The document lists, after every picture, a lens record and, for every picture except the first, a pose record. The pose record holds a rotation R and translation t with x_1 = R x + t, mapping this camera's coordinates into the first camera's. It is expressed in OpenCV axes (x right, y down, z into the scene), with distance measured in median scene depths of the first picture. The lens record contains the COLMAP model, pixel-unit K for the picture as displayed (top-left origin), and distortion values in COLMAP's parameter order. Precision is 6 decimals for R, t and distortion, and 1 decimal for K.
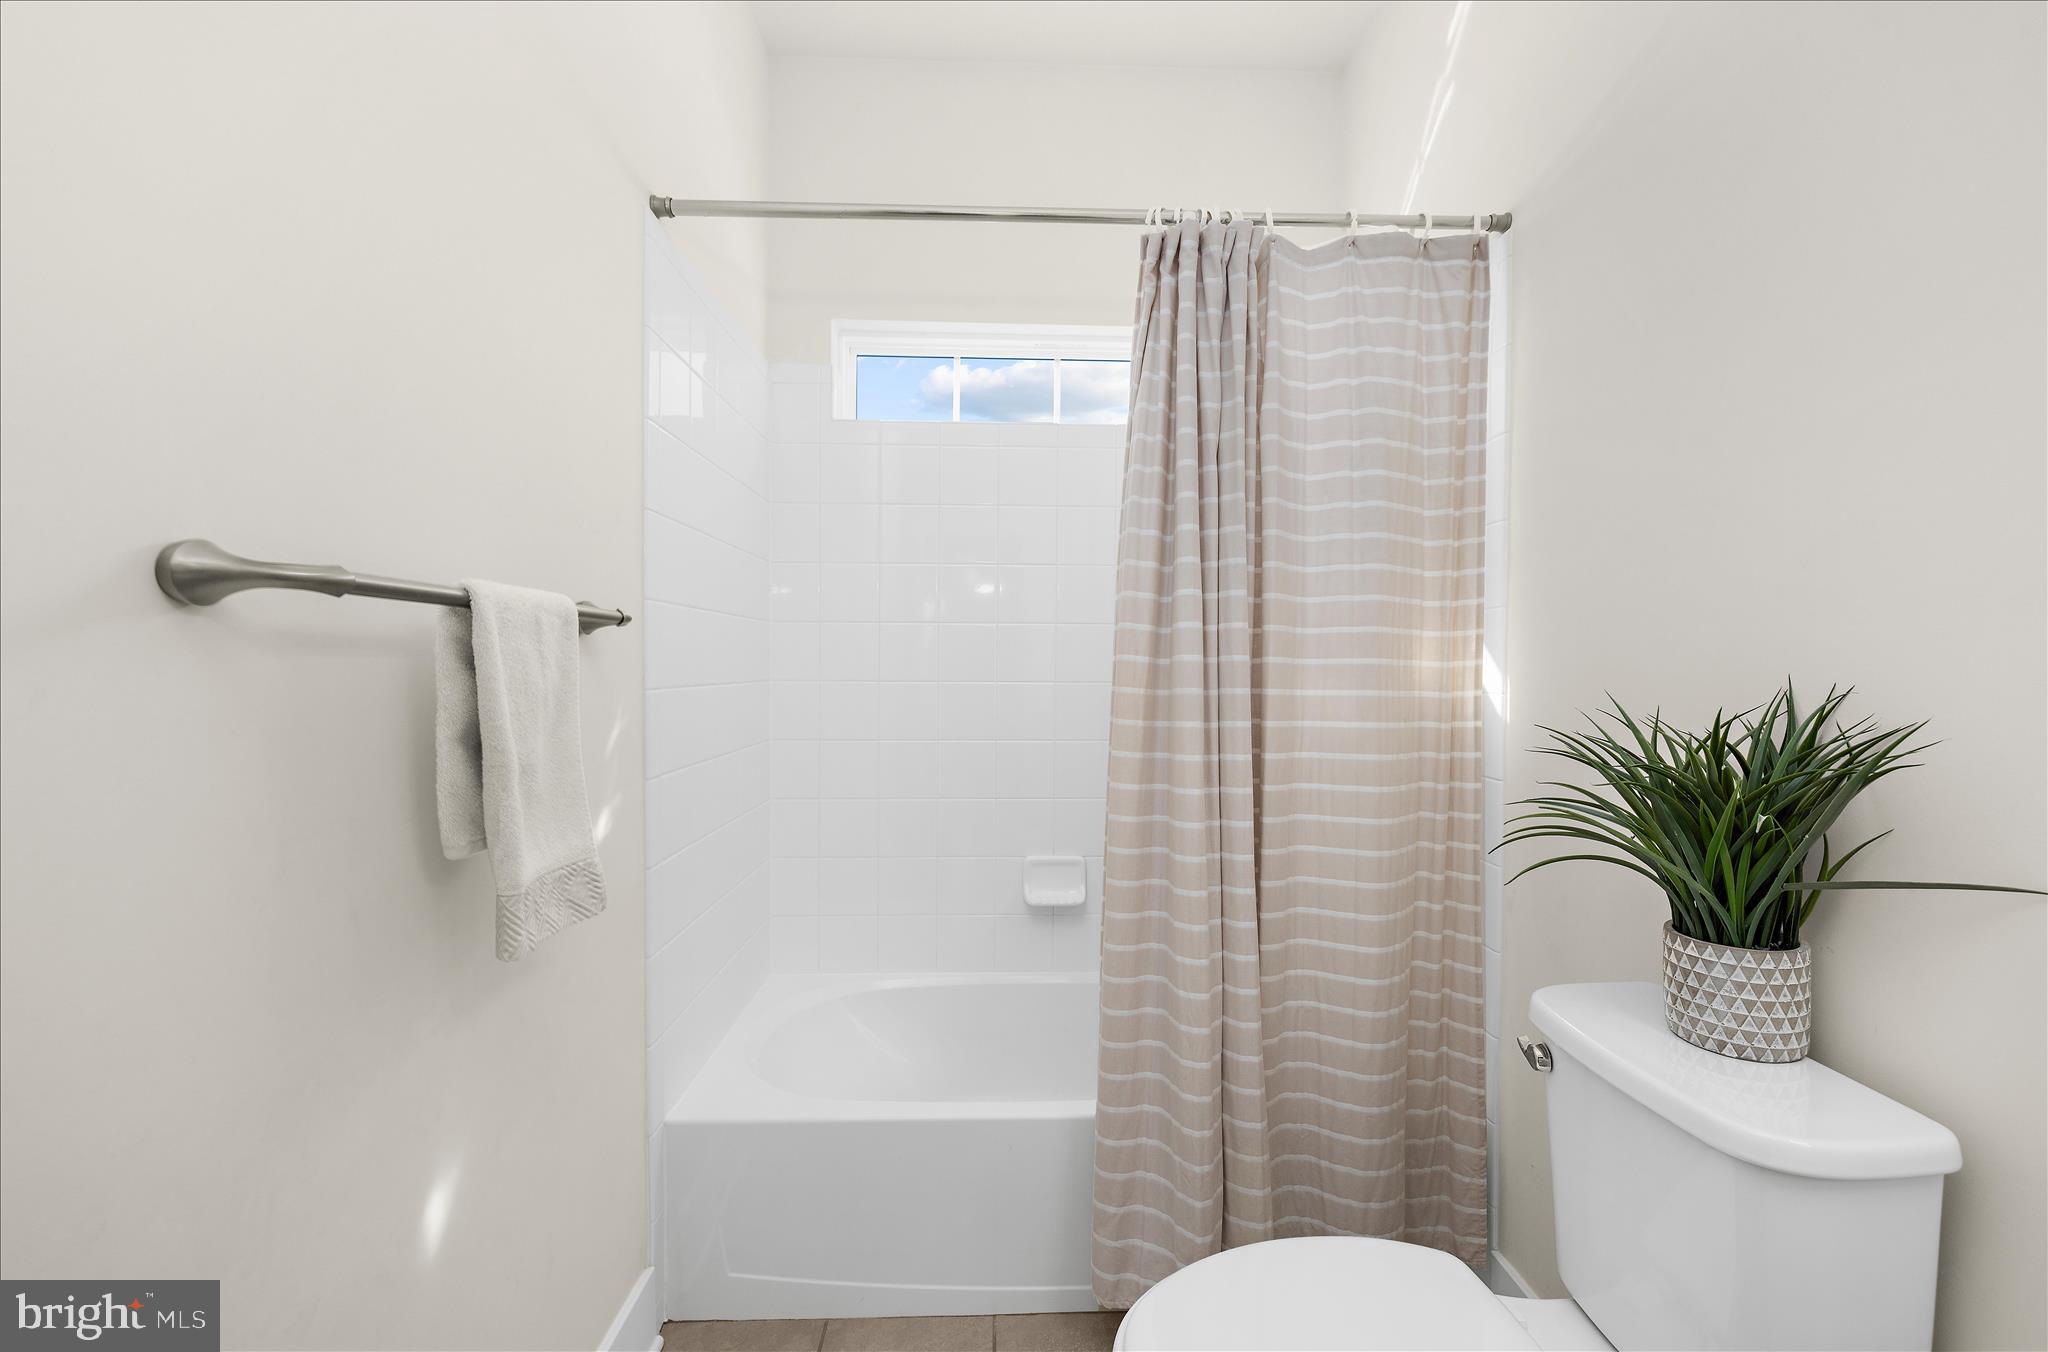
lens RADIAL K [[863.2, 0, 1027.9], [0, 863.2, 667.3], [0, 0, 1]] dist [0.003864, 0.000180]
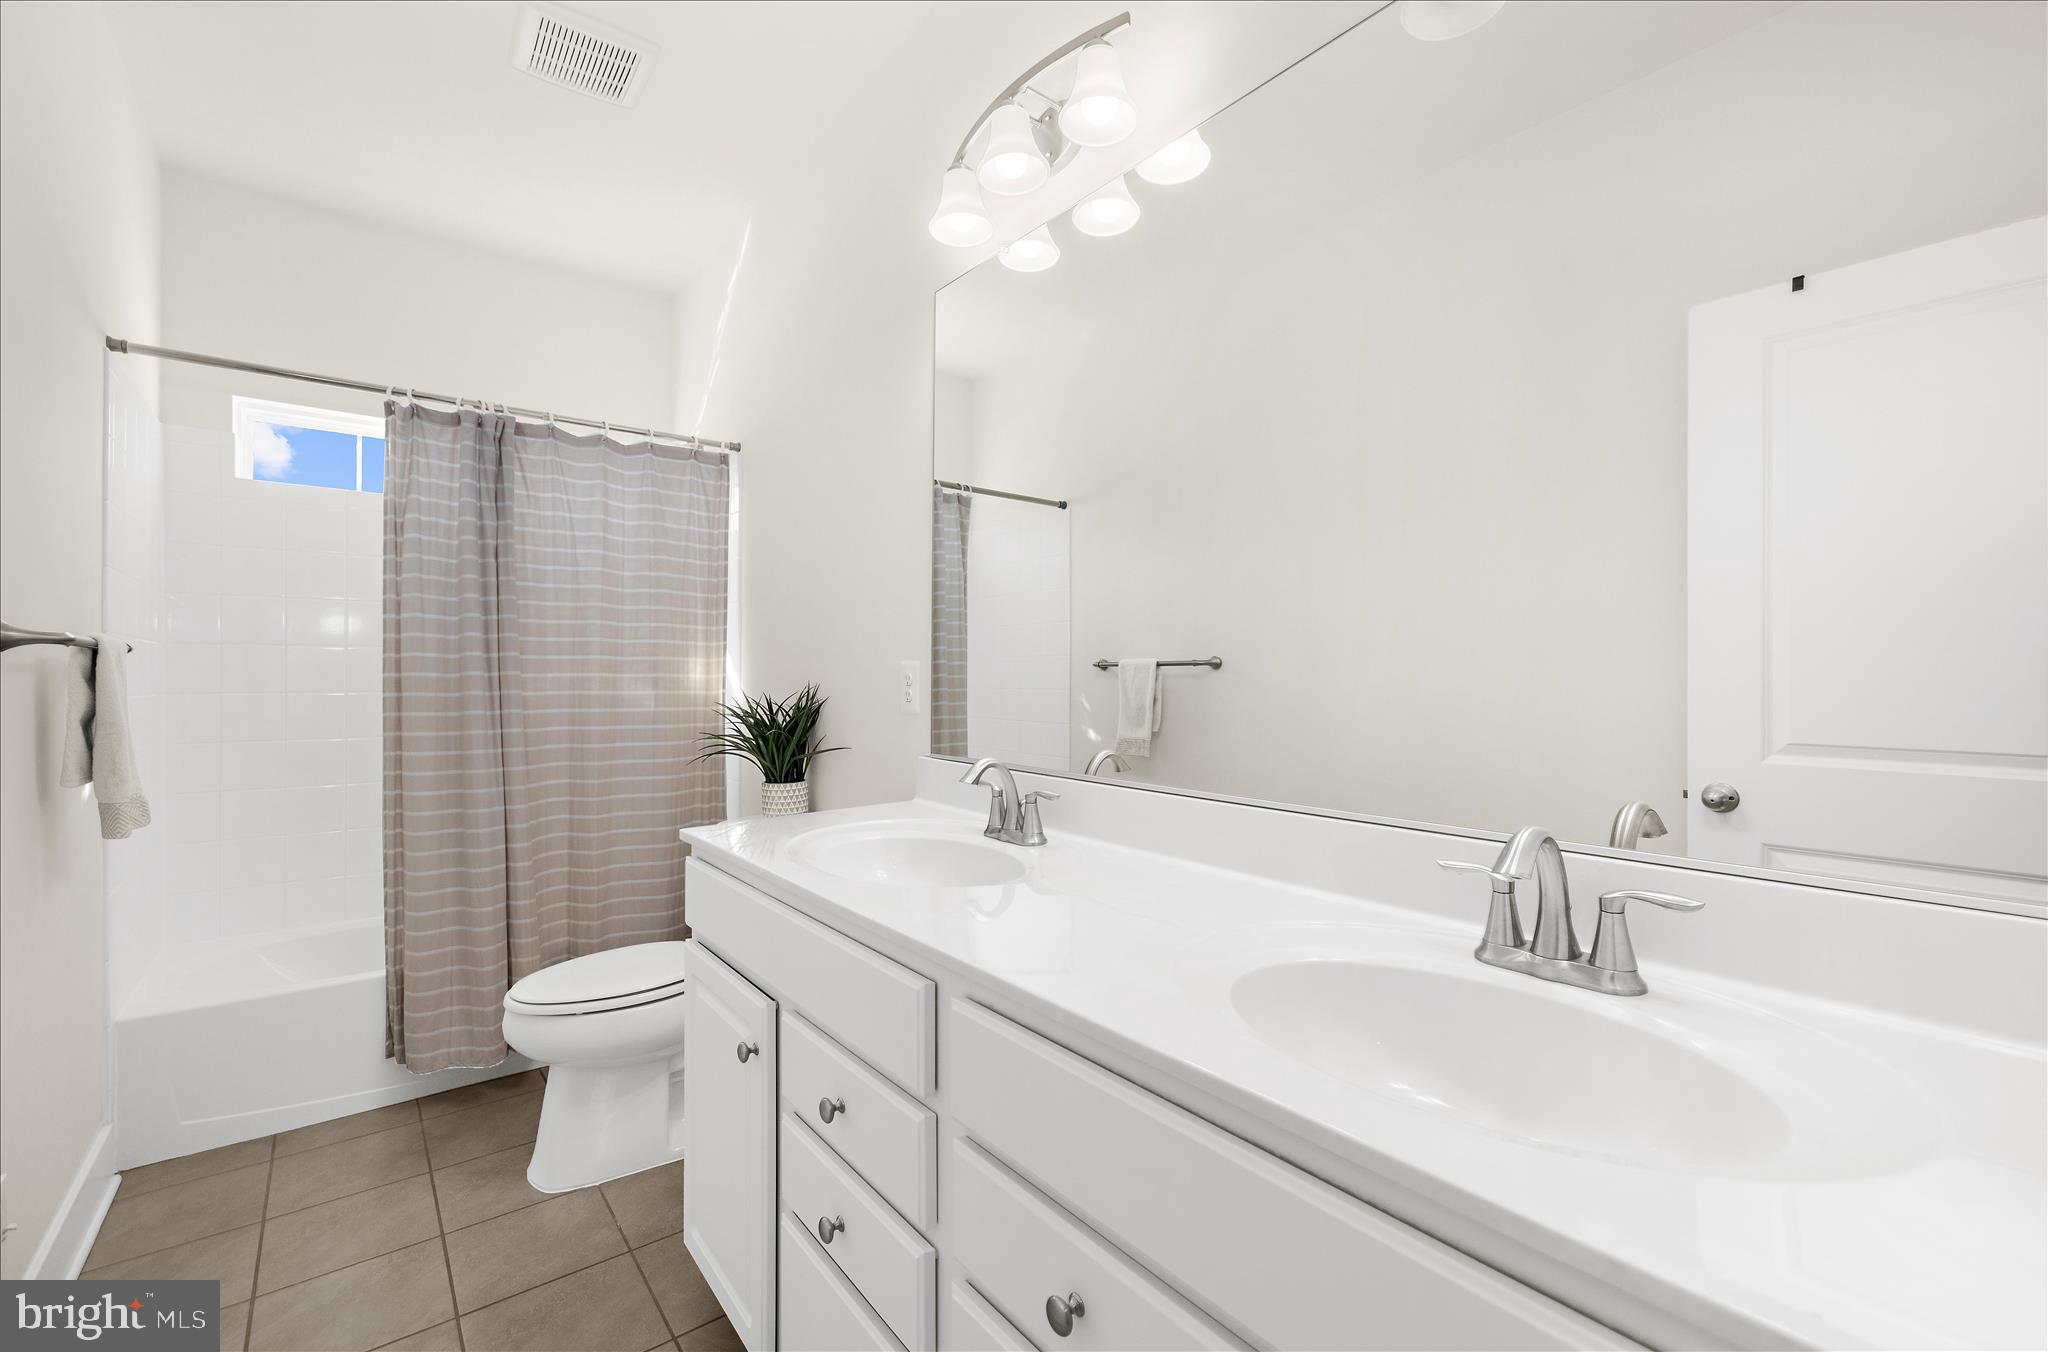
lens RADIAL K [[863.2, 0, 1025.7], [0, 863.2, 680.7], [0, 0, 1]] dist [0.003864, 0.000180]
pose [[0.795078, -0.008726, 0.606445, -0.115696], [0.004118, 0.999951, 0.008989, -0.007380], [-0.606494, -0.004650, 0.795075, -0.959904]]
